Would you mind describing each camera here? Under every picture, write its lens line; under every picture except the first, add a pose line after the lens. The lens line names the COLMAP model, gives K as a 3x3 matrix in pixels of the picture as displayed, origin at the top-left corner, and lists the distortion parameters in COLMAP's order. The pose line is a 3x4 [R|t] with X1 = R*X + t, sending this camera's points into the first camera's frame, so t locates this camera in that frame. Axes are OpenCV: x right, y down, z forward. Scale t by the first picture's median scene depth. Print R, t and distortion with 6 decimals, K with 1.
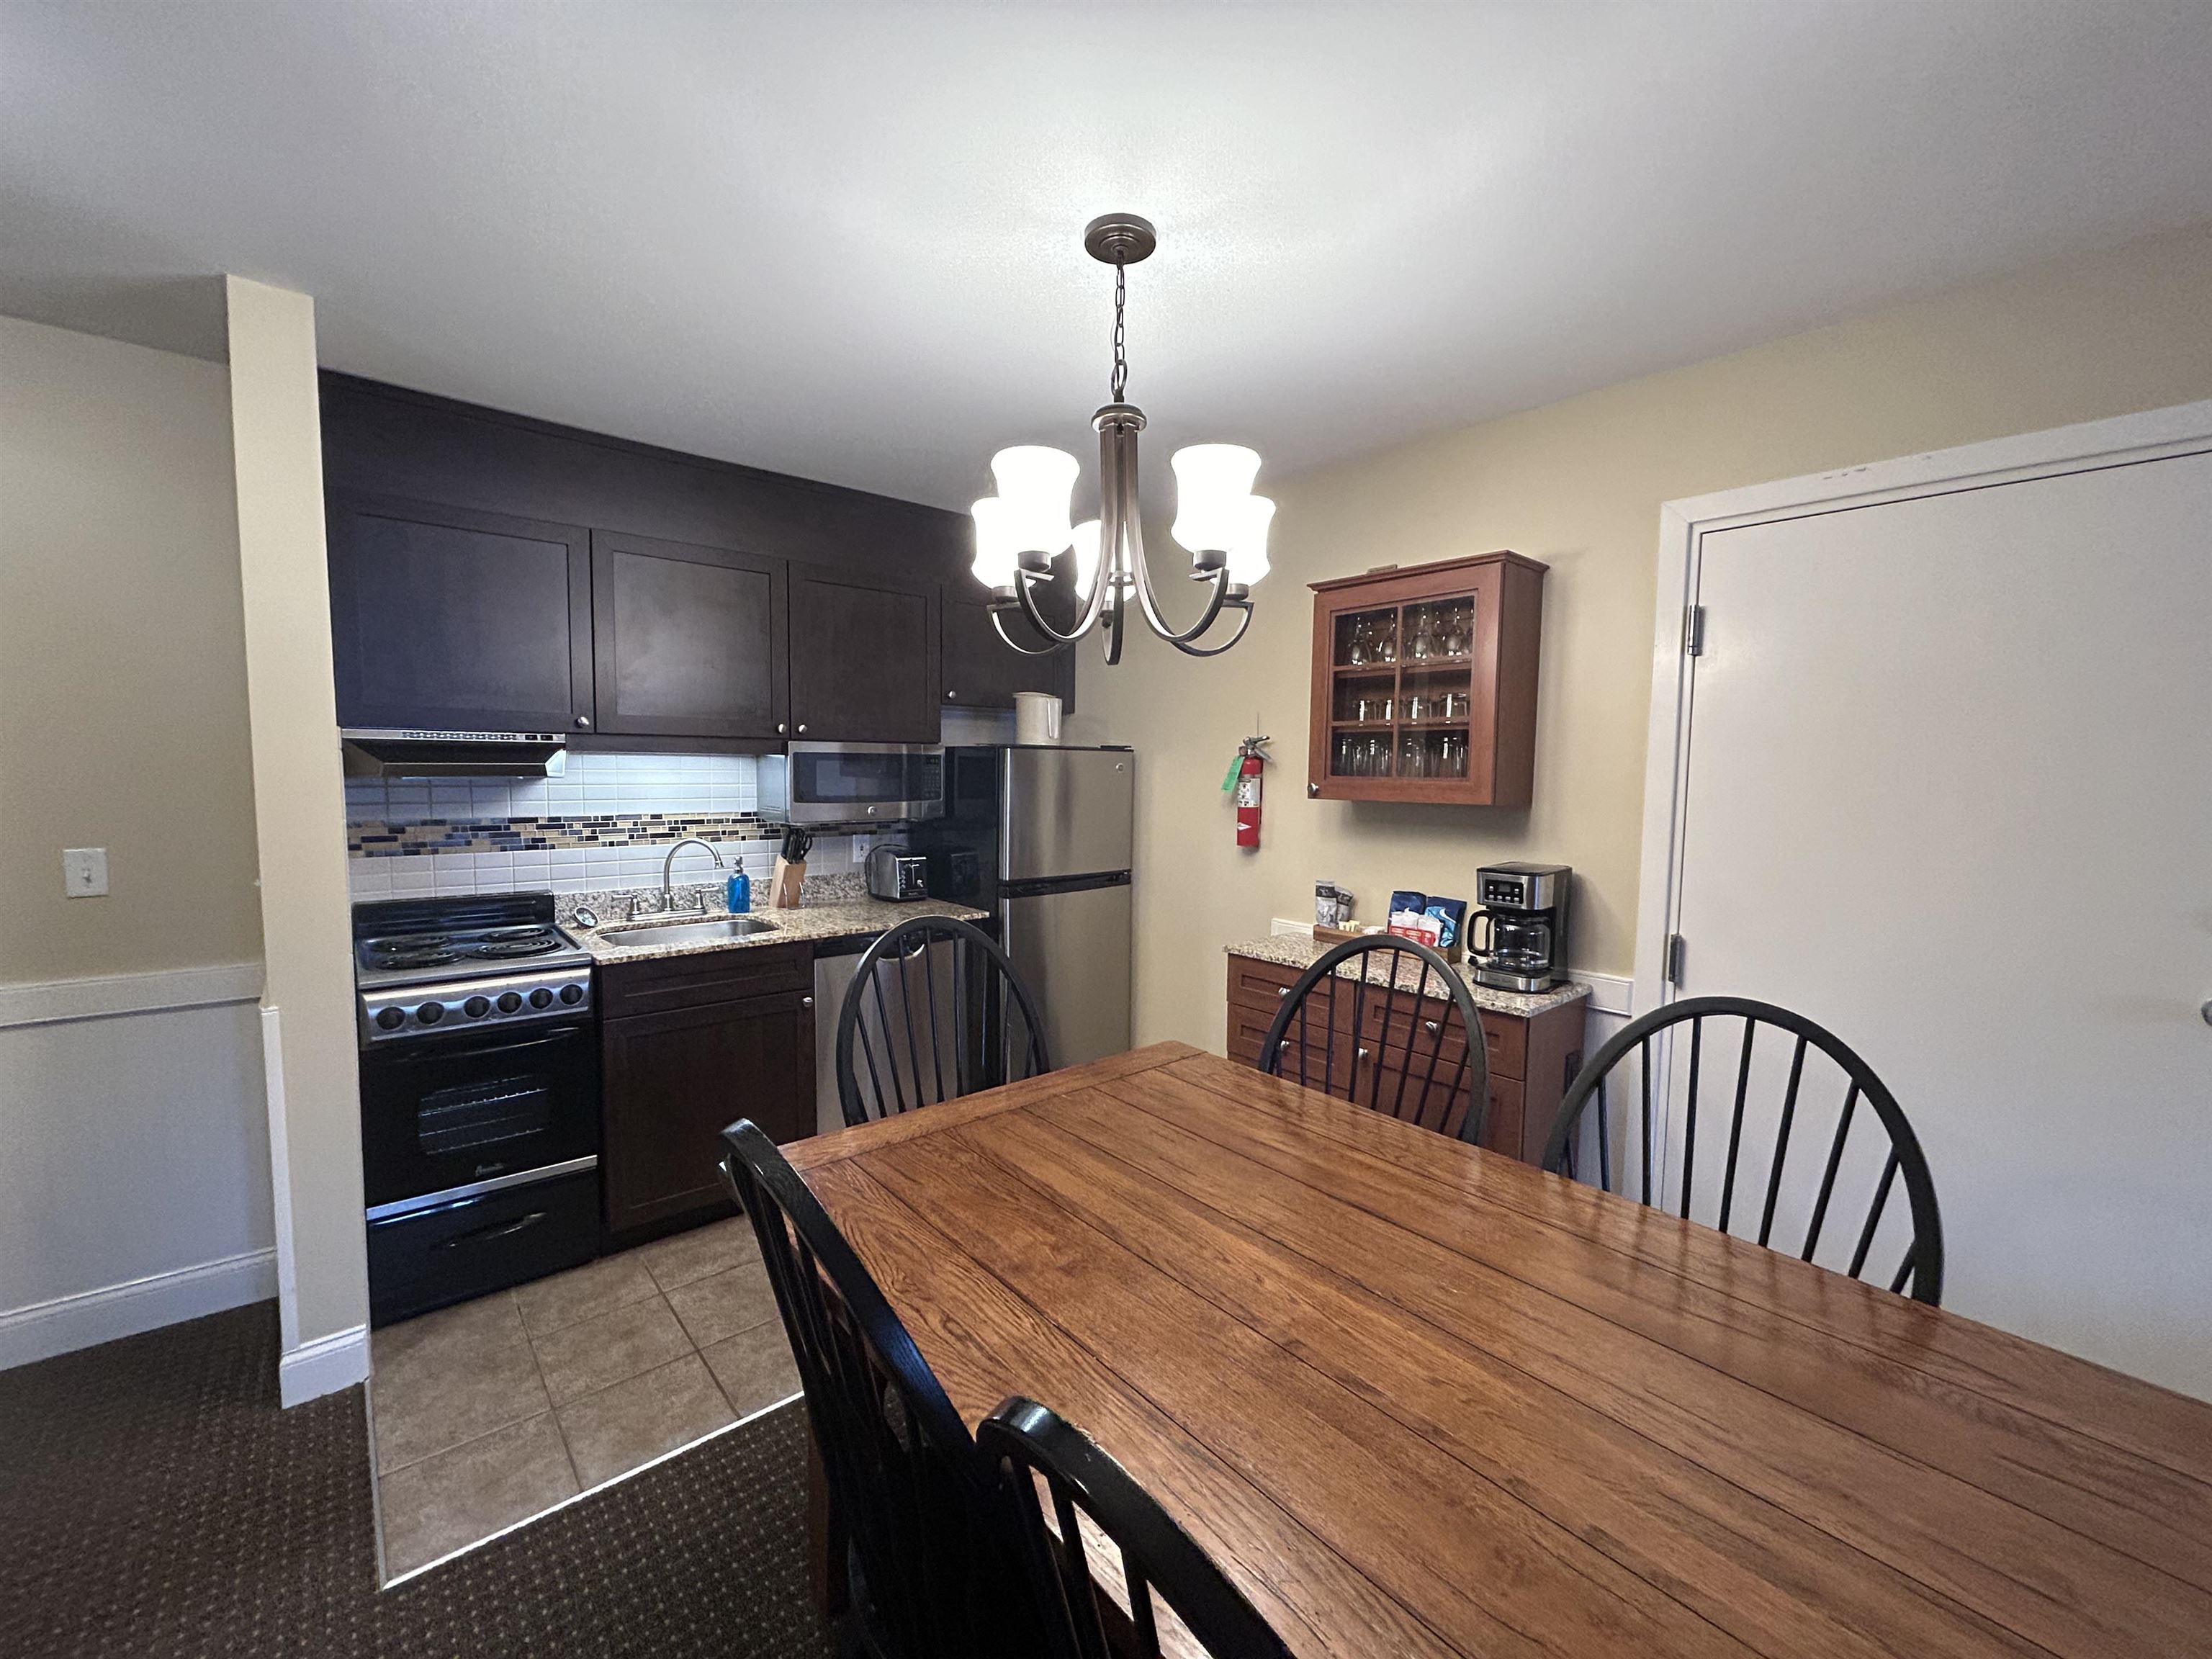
lens RADIAL K [[891.6, 0, 1101.0], [0, 891.6, 825.6], [0, 0, 1]] dist [0.001383, 0.000598]
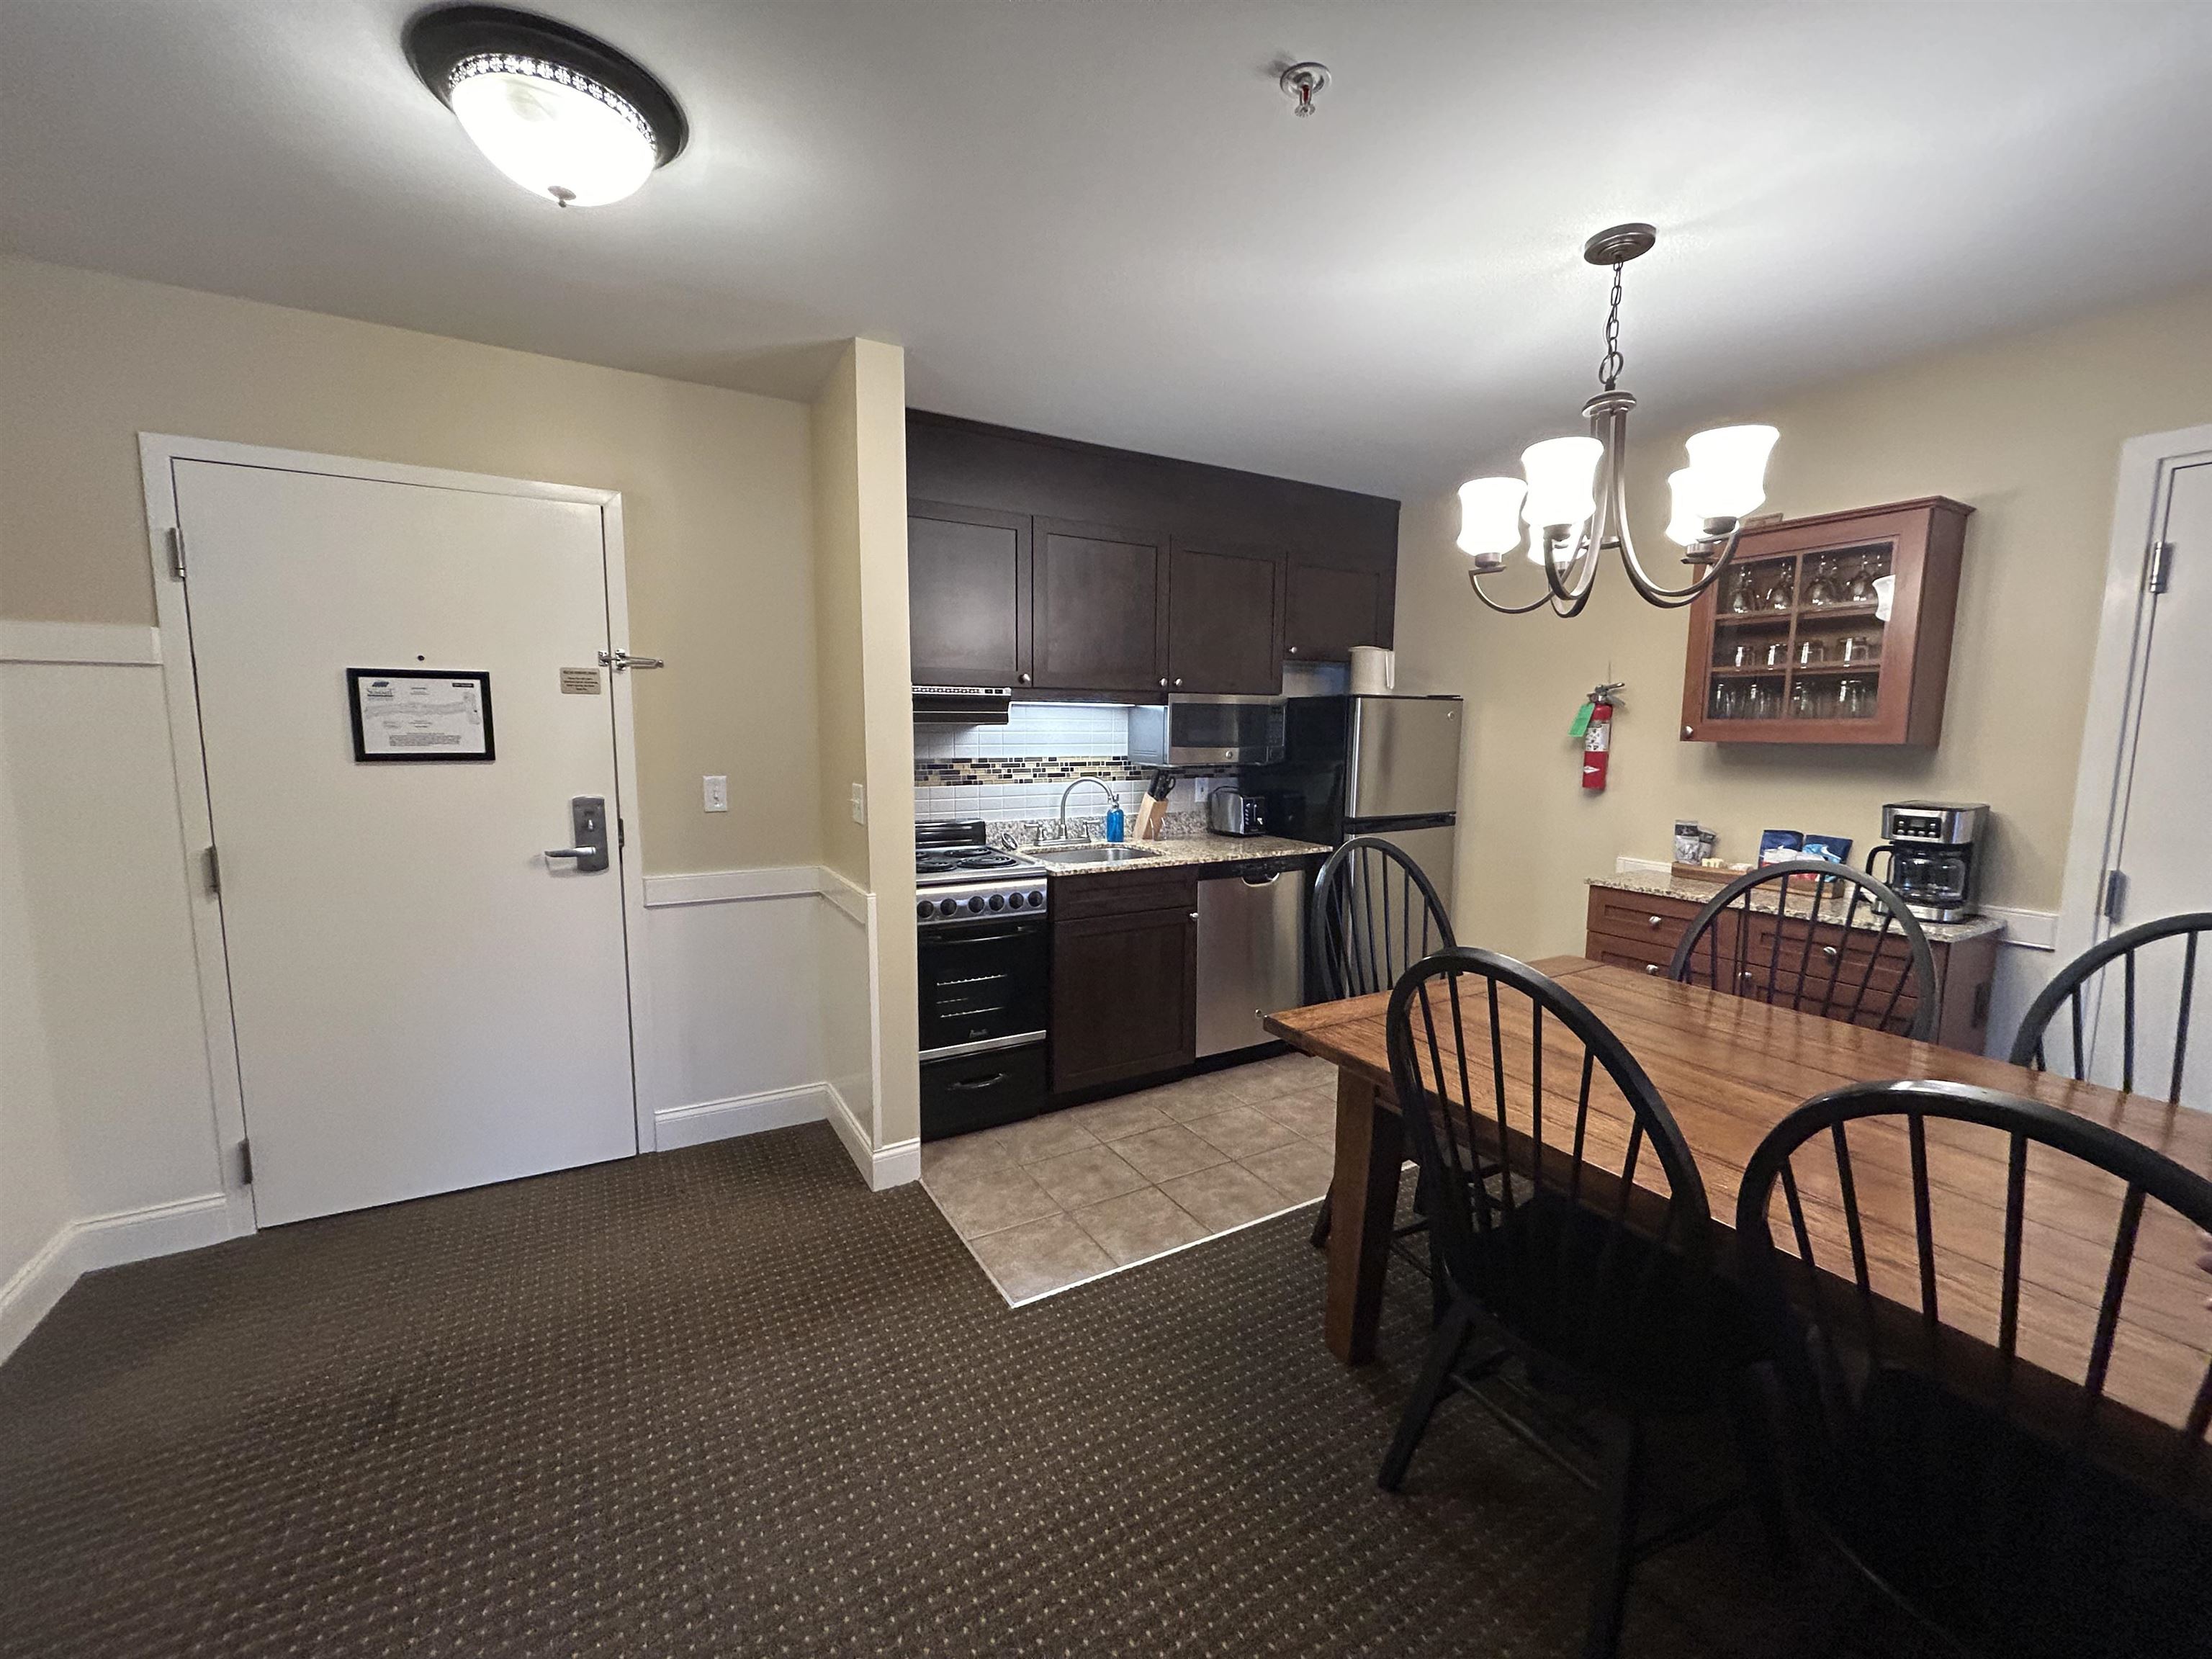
lens RADIAL K [[891.6, 0, 1098.8], [0, 891.6, 823.6], [0, 0, 1]] dist [0.001383, 0.000598]
pose [[0.982789, 0.015345, -0.184092, -0.268613], [-0.007342, 0.999001, 0.044072, 0.028022], [0.184584, -0.041962, 0.981921, -0.185833]]
